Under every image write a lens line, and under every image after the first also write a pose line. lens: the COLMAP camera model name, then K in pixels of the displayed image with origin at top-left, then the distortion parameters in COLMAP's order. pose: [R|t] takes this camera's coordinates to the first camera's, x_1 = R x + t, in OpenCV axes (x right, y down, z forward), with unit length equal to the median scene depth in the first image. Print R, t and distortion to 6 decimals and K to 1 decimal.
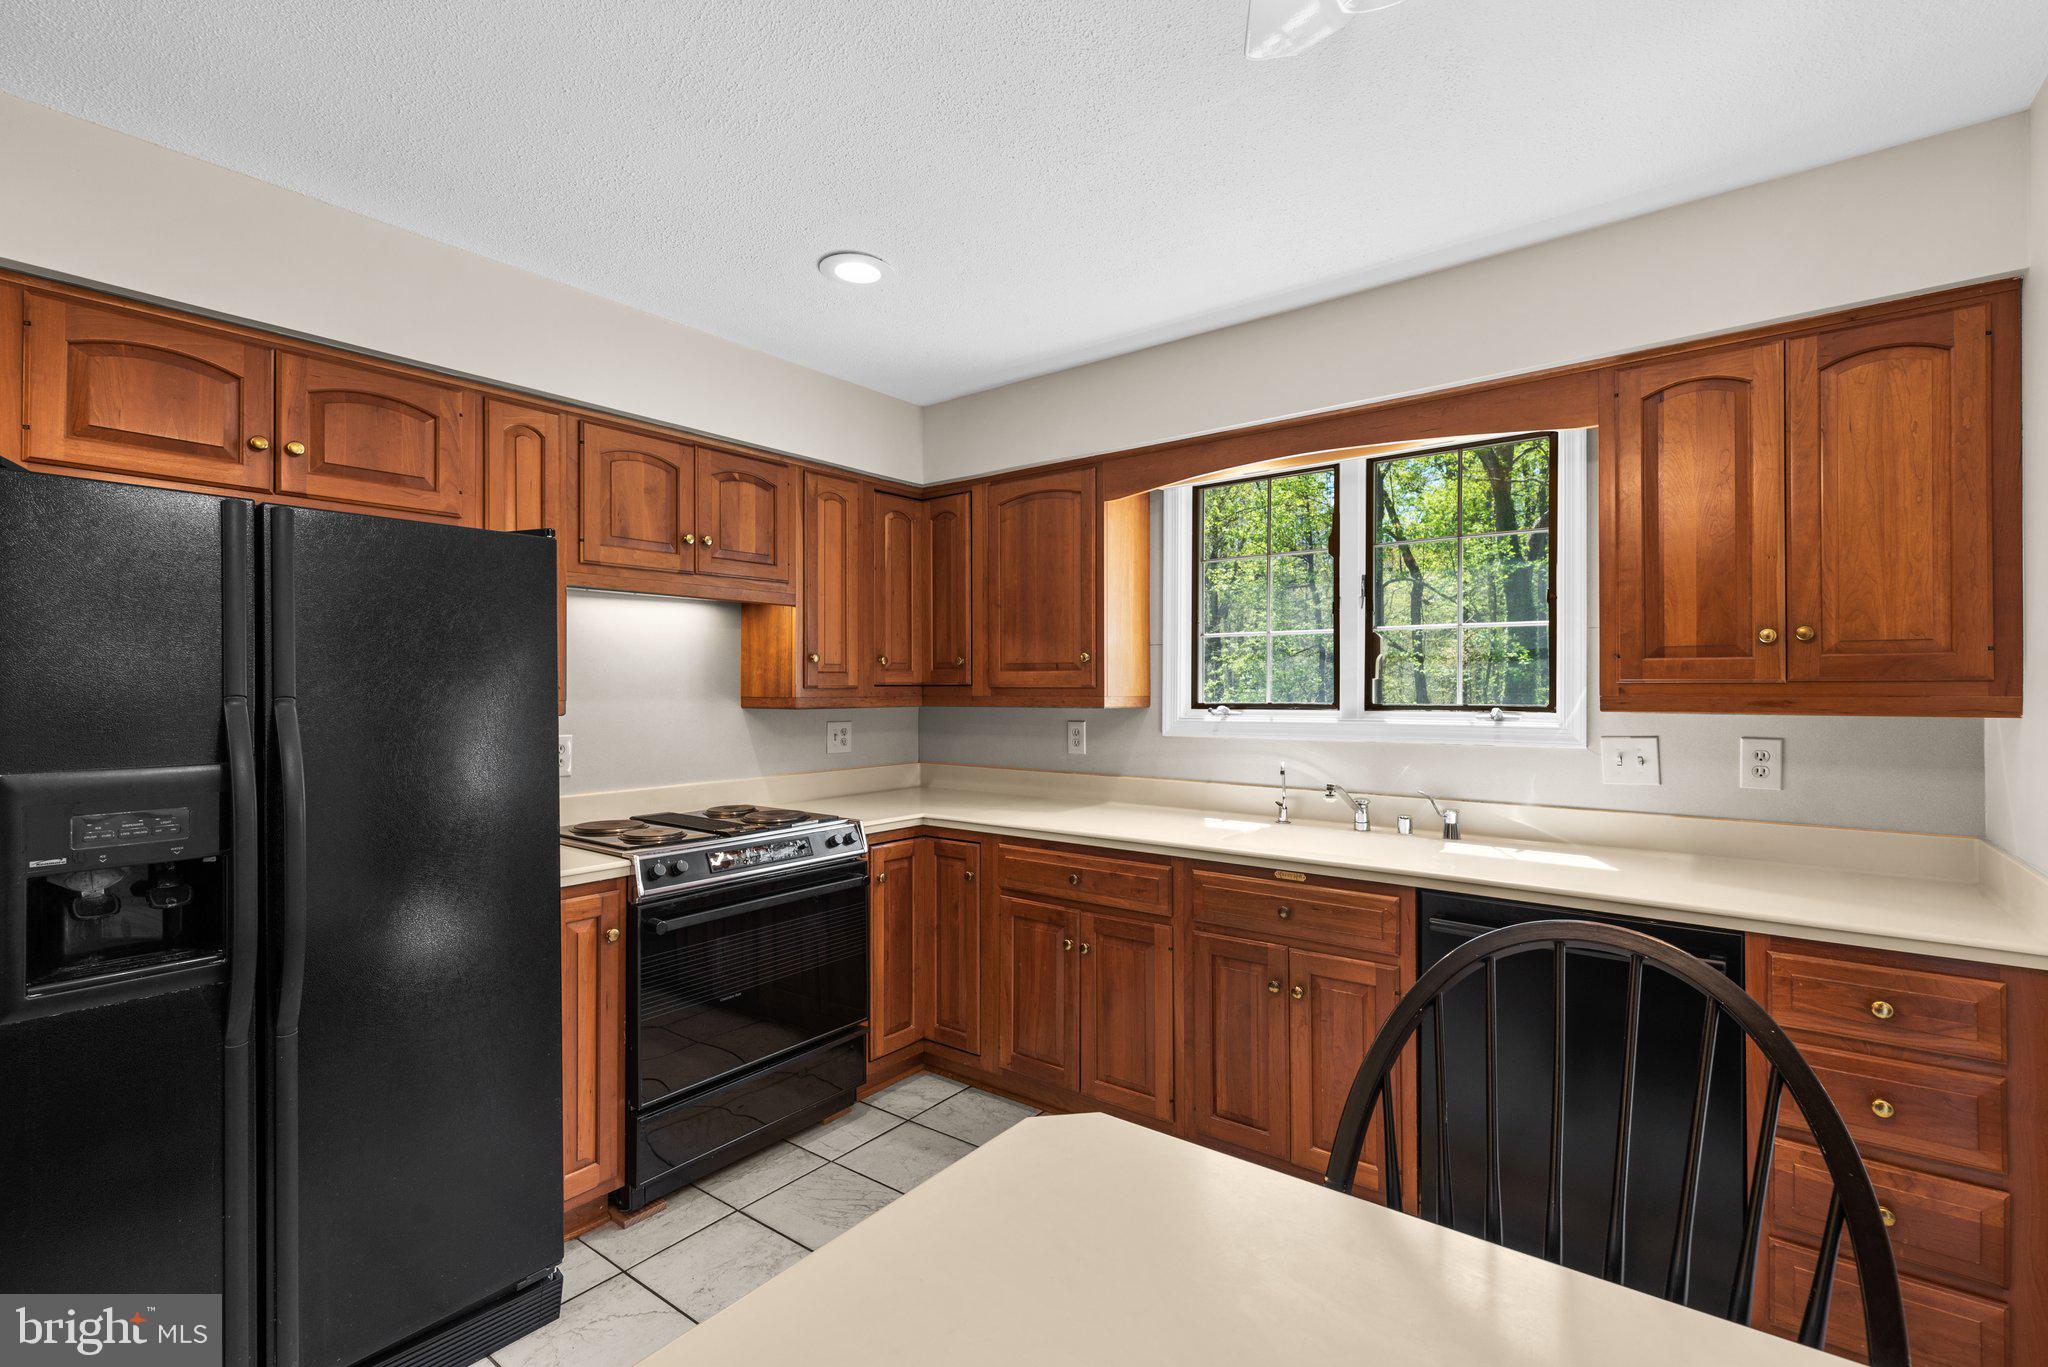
lens RADIAL K [[913.6, 0, 1030.8], [0, 913.6, 680.7], [0, 0, 1]] dist [-0.001627, -0.000112]
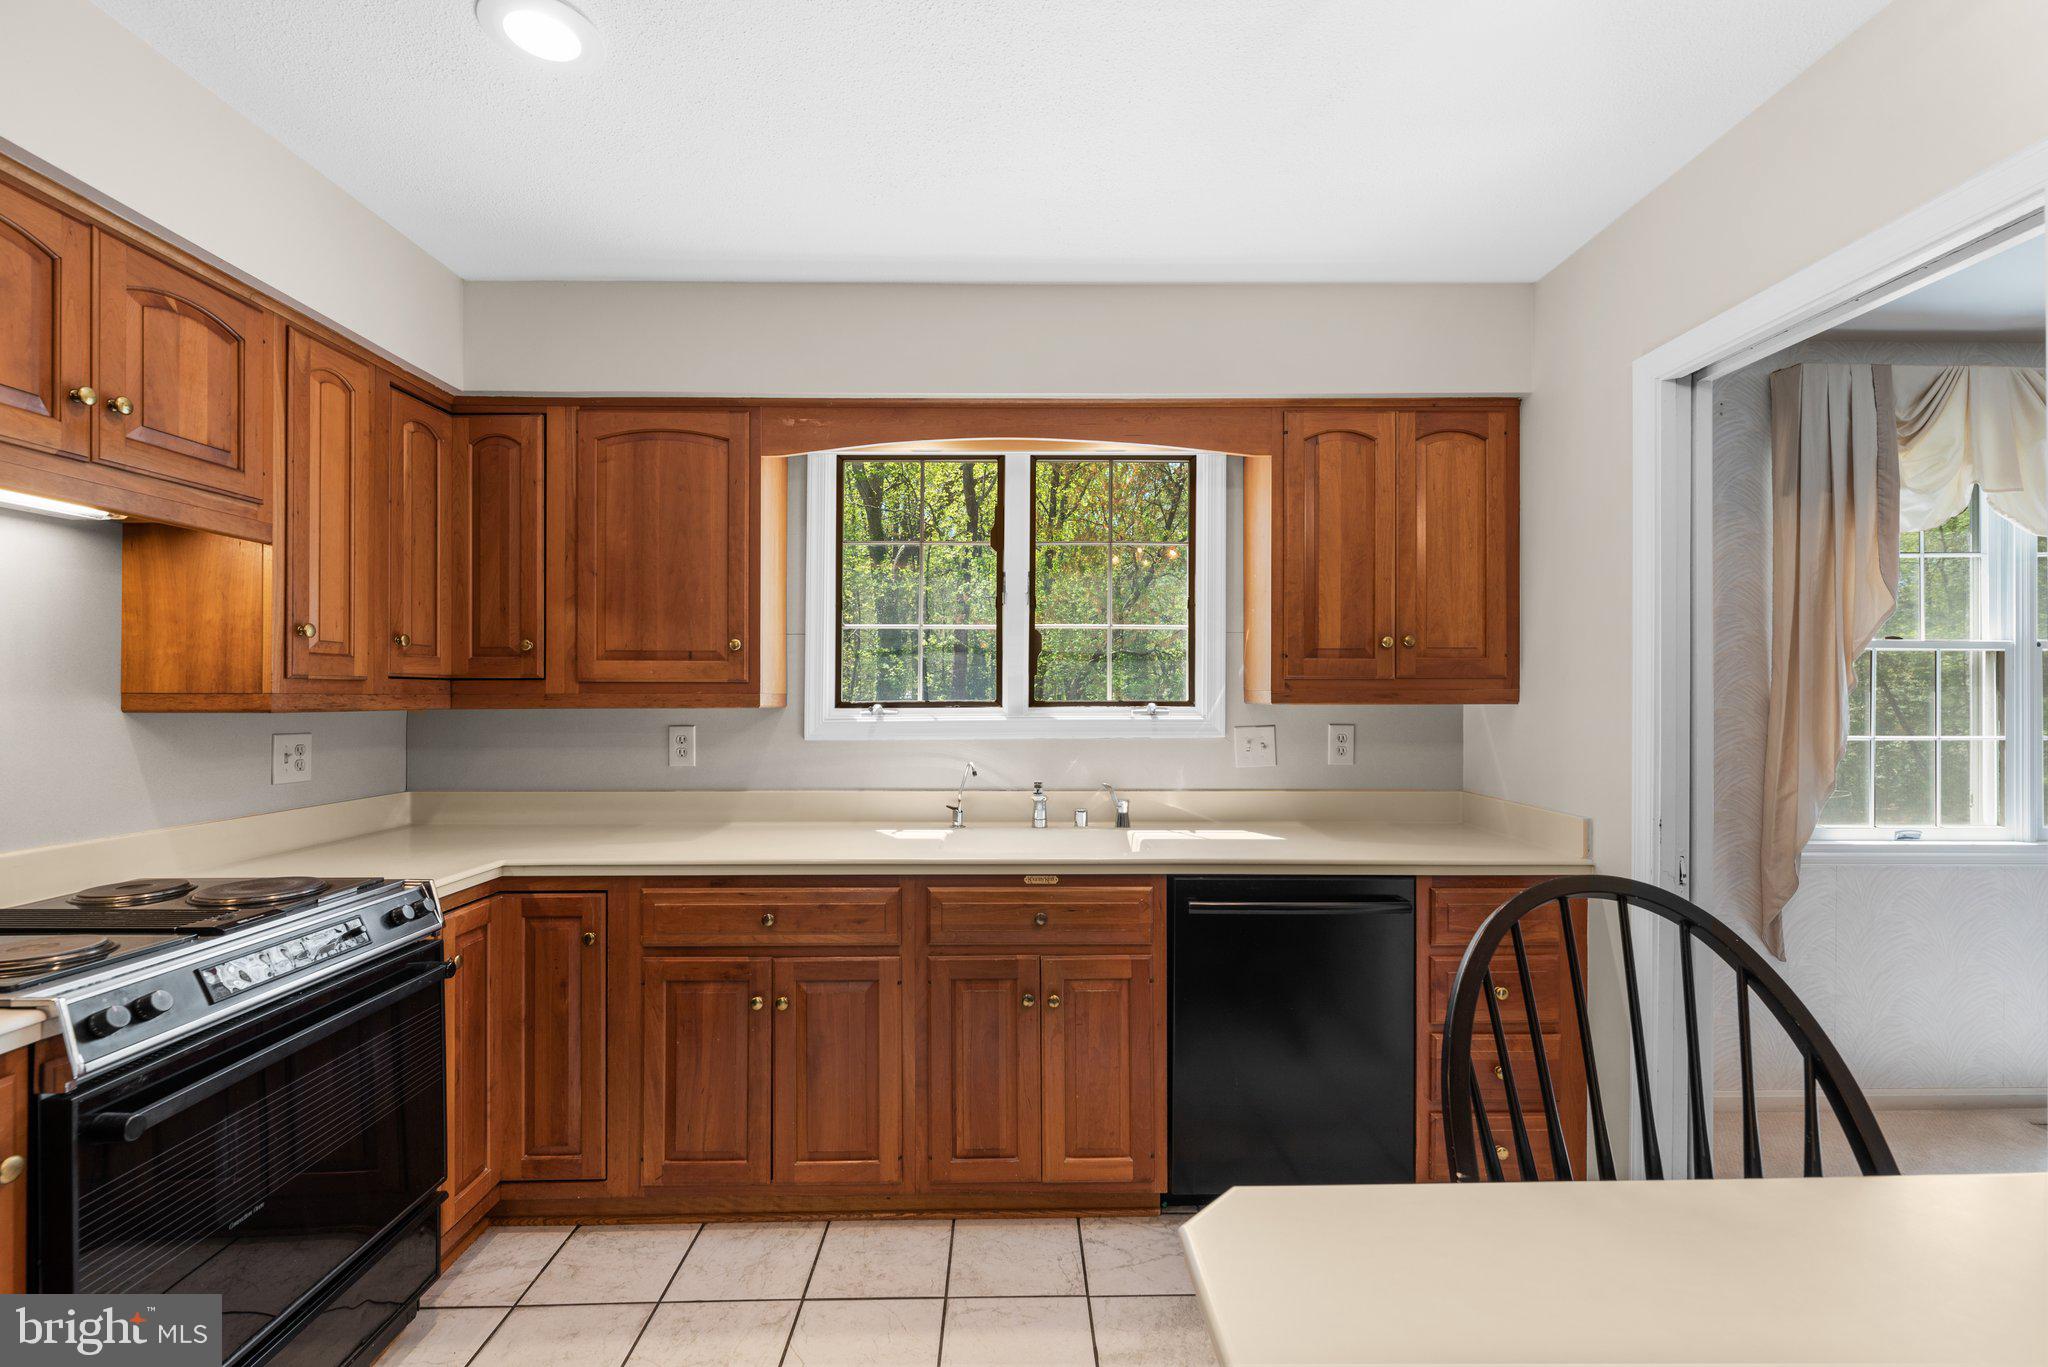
lens RADIAL K [[922.8, 0, 1027.9], [0, 922.8, 693.4], [0, 0, 1]] dist [-0.002288, 0.000120]
pose [[0.779913, 0.003476, 0.625878, -0.262566], [-0.005295, 0.999985, 0.001043, 0.016087], [-0.625865, -0.004127, 0.779920, 0.213165]]
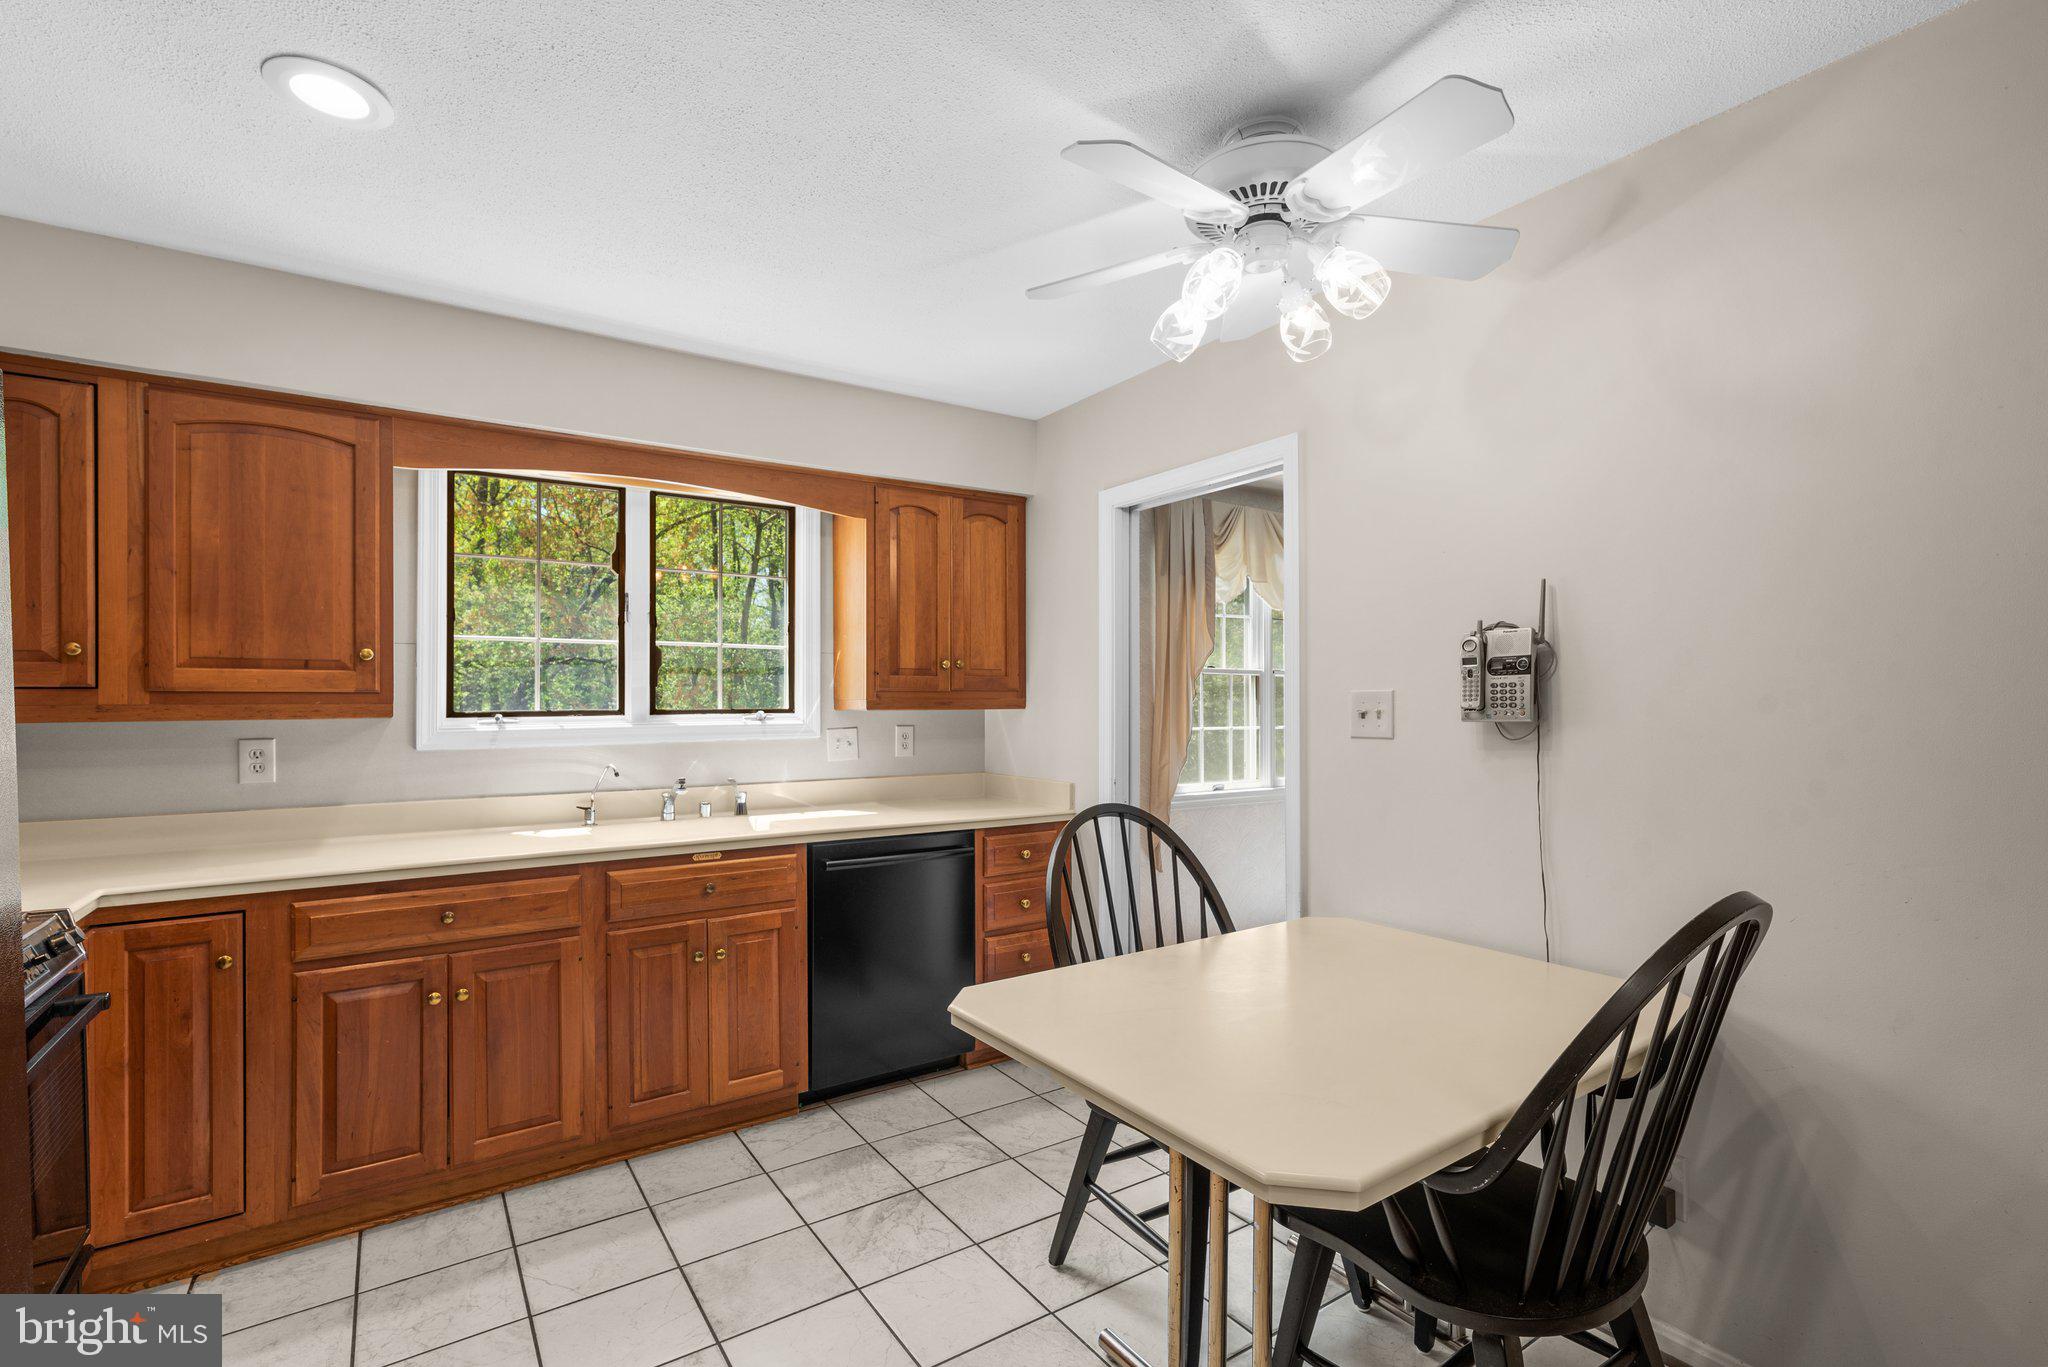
lens RADIAL K [[922.6, 0, 1026.6], [0, 922.6, 705.2], [0, 0, 1]] dist [0.001561, 0.000156]
pose [[0.310281, -0.001690, 0.950643, -0.557948], [-0.002211, 0.999994, 0.002499, 0.016444], [-0.950642, -0.002878, 0.310276, 0.210339]]
